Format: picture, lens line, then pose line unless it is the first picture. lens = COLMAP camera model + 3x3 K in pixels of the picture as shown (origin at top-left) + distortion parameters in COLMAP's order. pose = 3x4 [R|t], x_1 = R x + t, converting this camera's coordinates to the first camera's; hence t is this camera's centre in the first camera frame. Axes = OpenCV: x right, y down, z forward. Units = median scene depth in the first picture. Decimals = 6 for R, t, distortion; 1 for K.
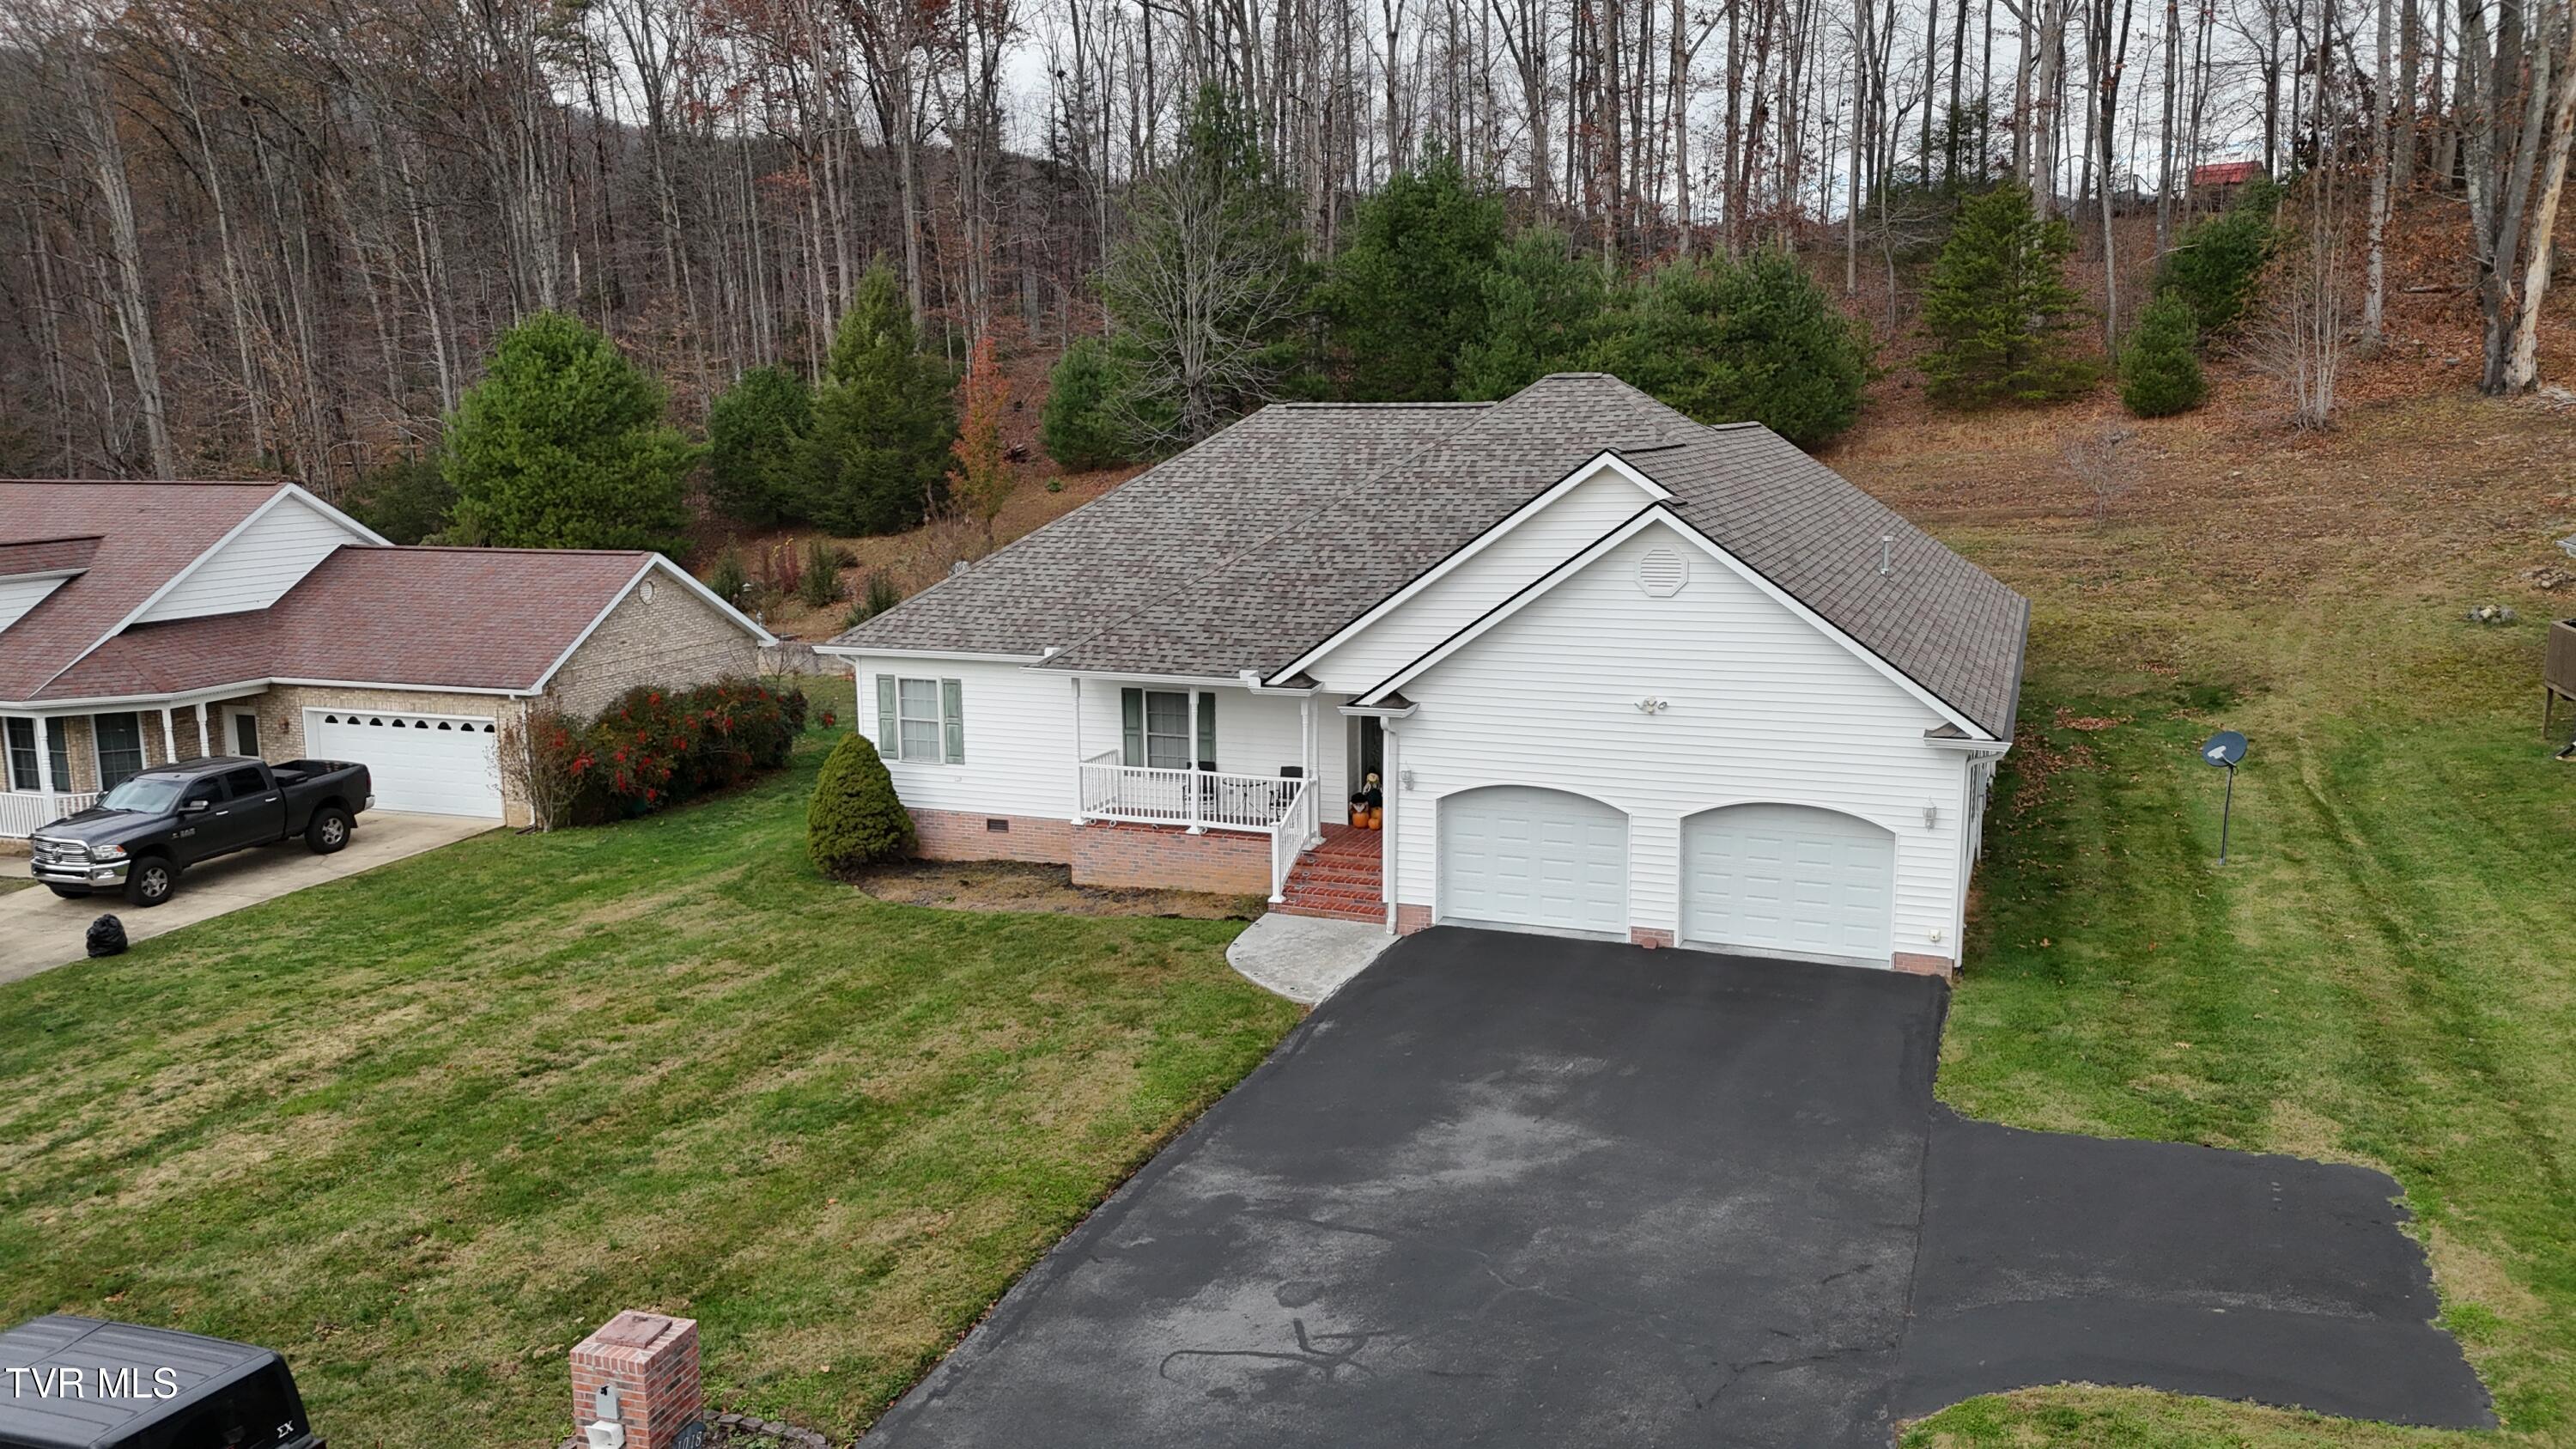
lens RADIAL K [[1893.8, 0, 1294.8], [0, 1893.8, 712.5], [0, 0, 1]] dist [0.071706, -0.069715]
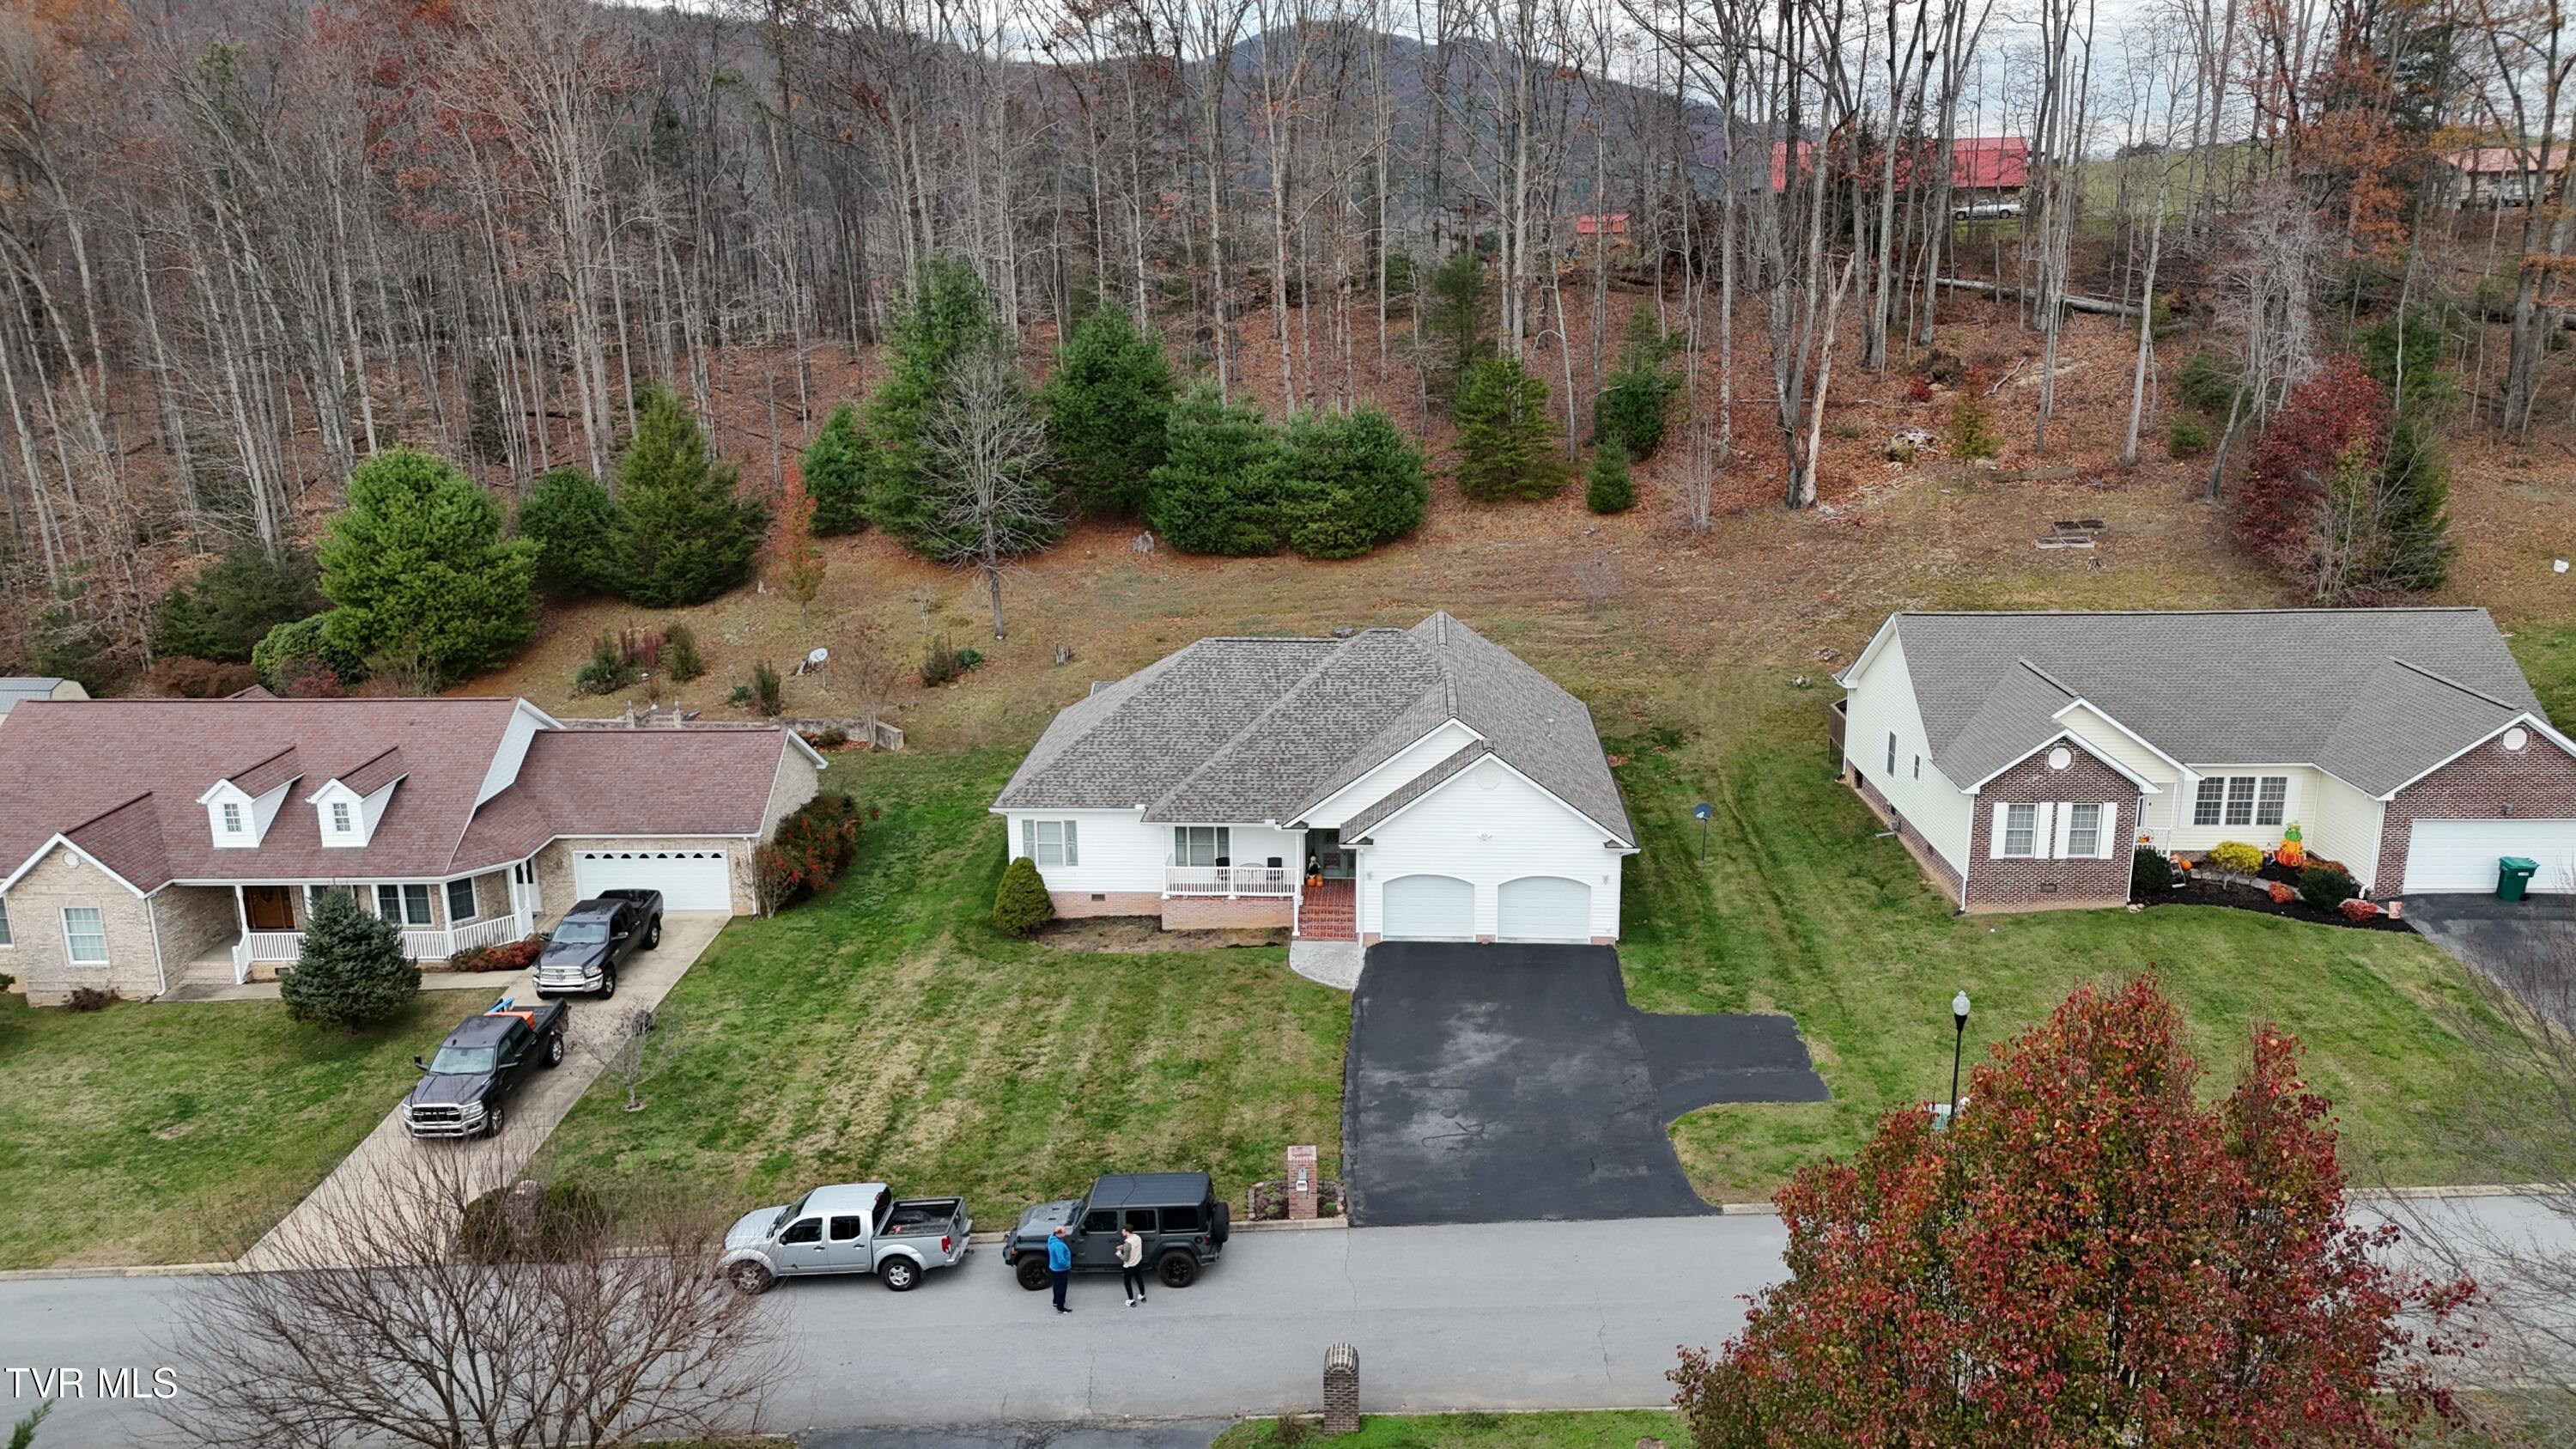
lens RADIAL K [[1893.8, 0, 1297.8], [0, 1893.8, 713.9], [0, 0, 1]] dist [0.071706, -0.069715]
pose [[0.950419, -0.077707, 0.301108, -0.640967], [0.051729, 0.994292, 0.093318, -0.346364], [-0.306640, -0.073115, 0.949013, -0.965511]]
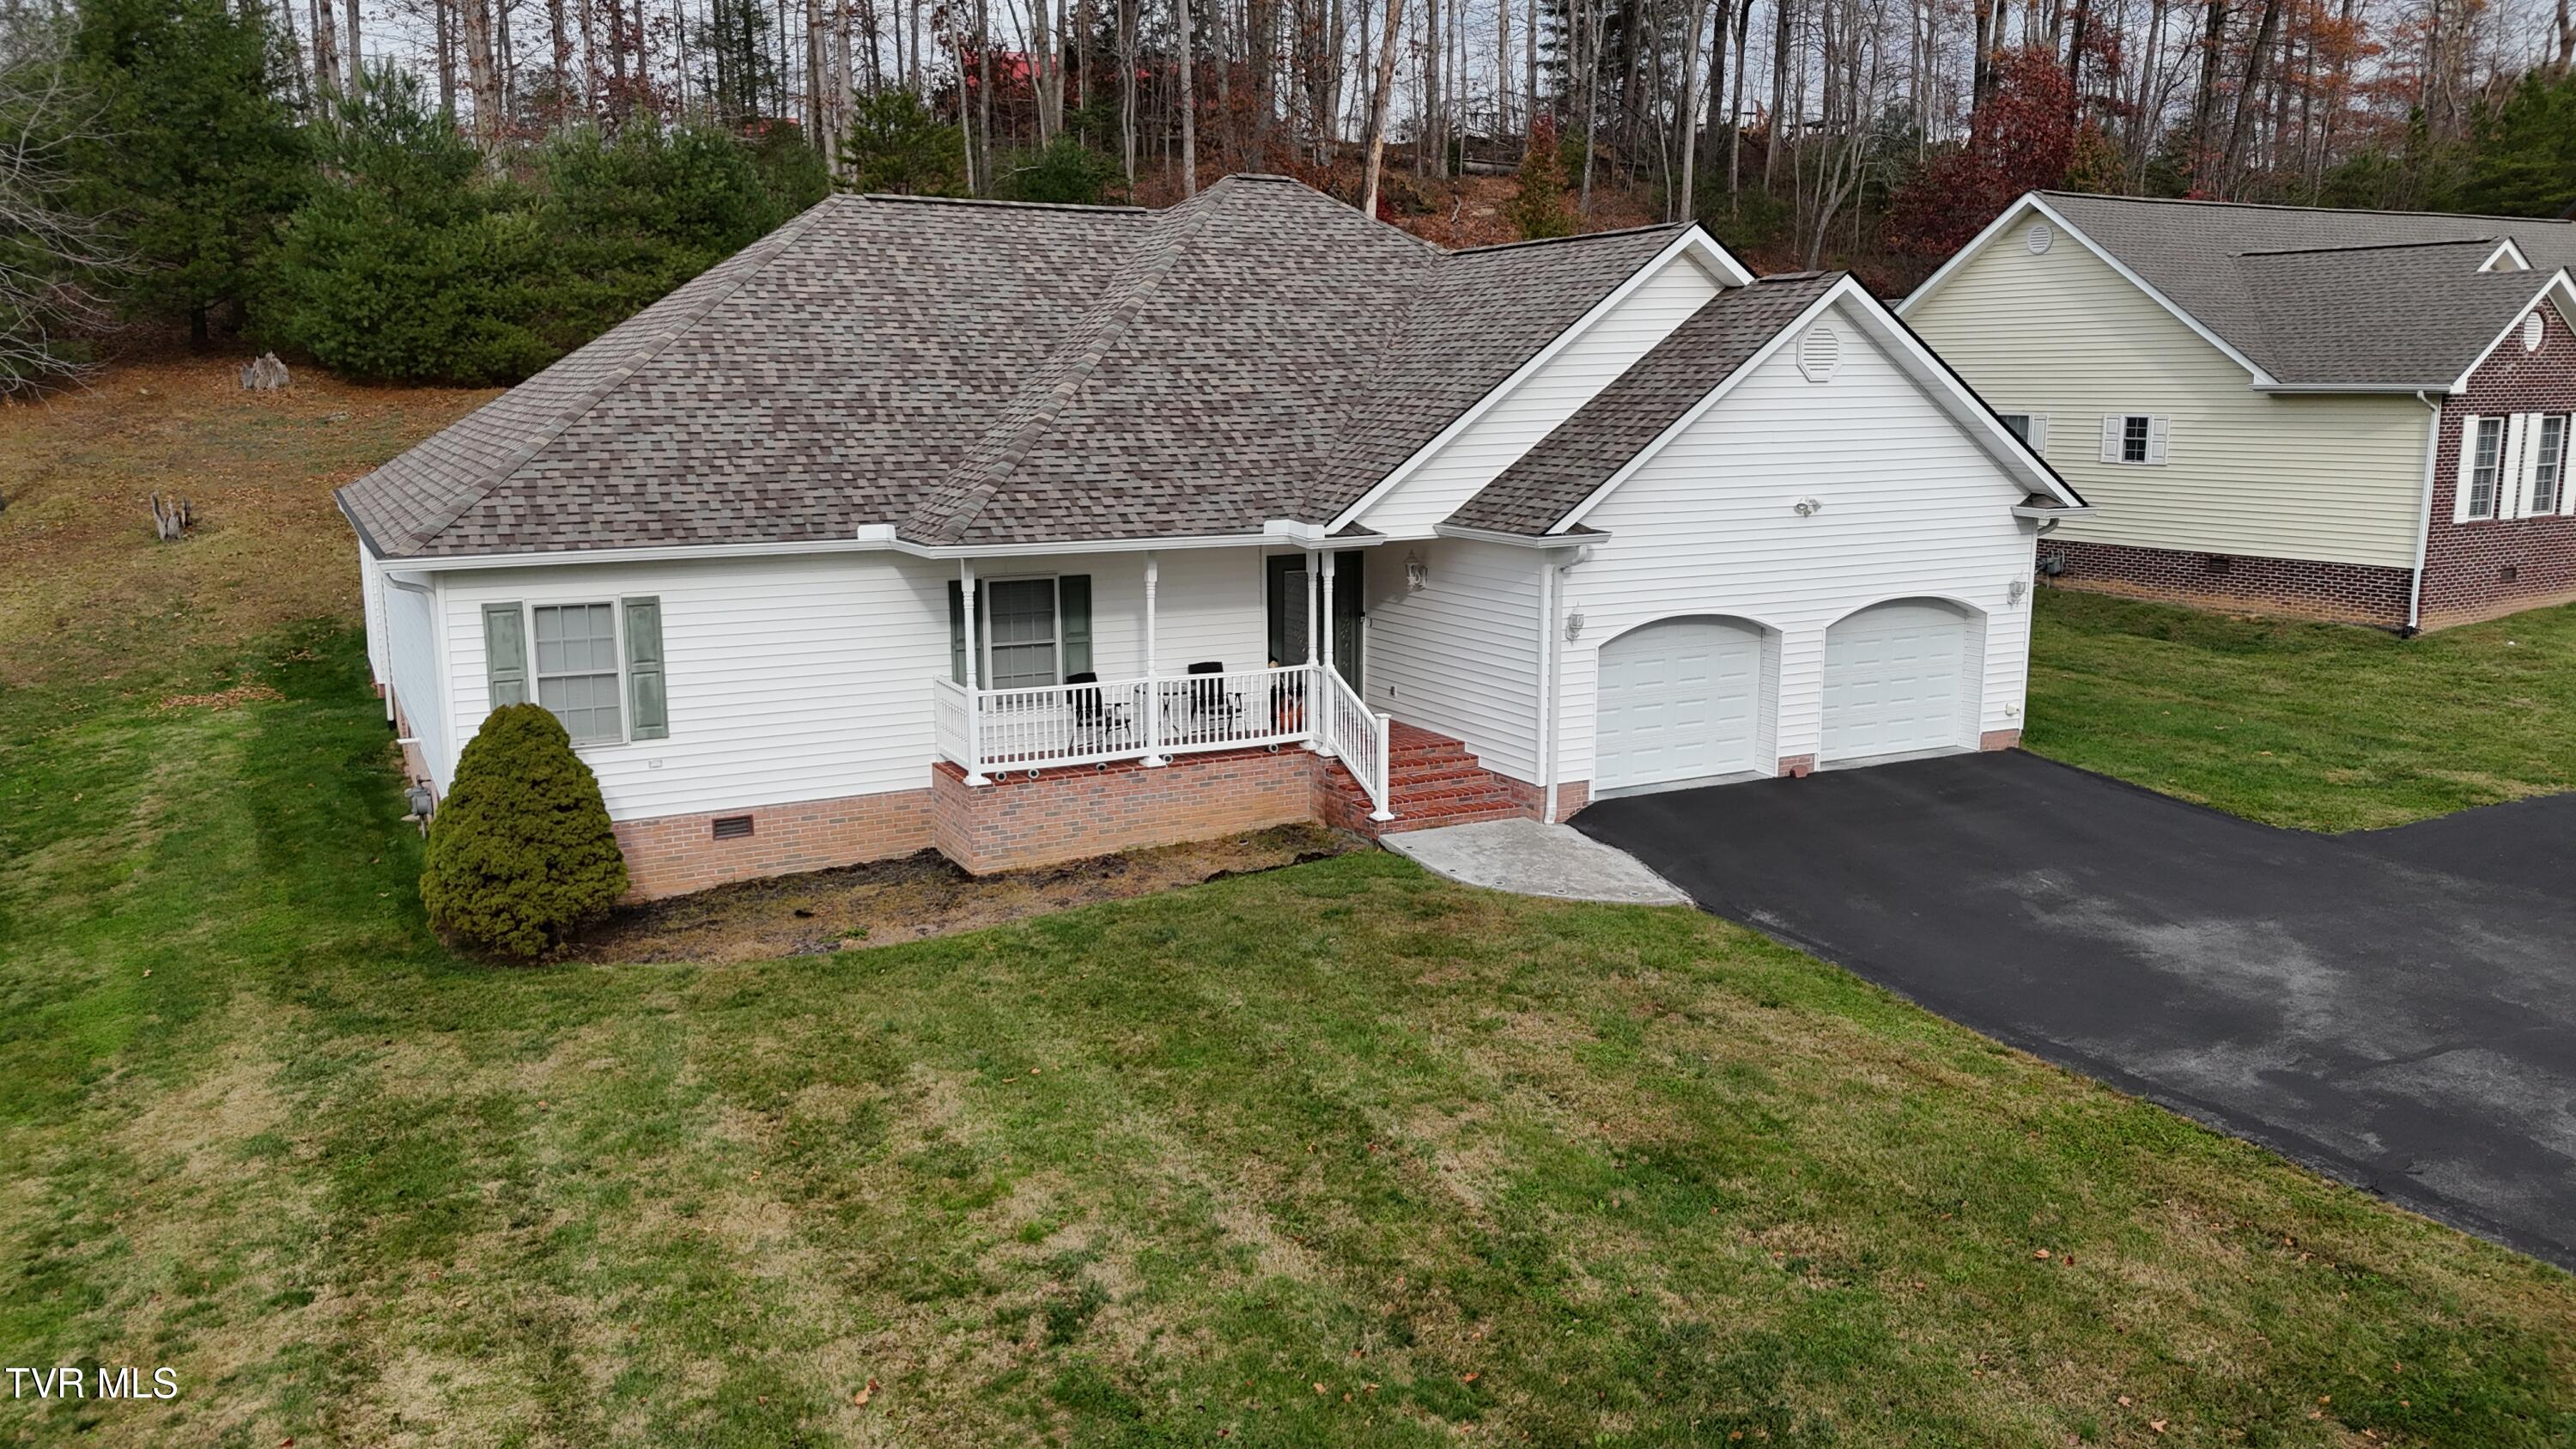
lens RADIAL K [[1893.8, 0, 1295.9], [0, 1893.8, 731.5], [0, 0, 1]] dist [0.071706, -0.069715]
pose [[0.651597, -0.133412, 0.746741, -0.631774], [0.121458, 0.990061, 0.070900, 0.008460], [-0.748778, 0.044499, 0.661325, 0.563948]]
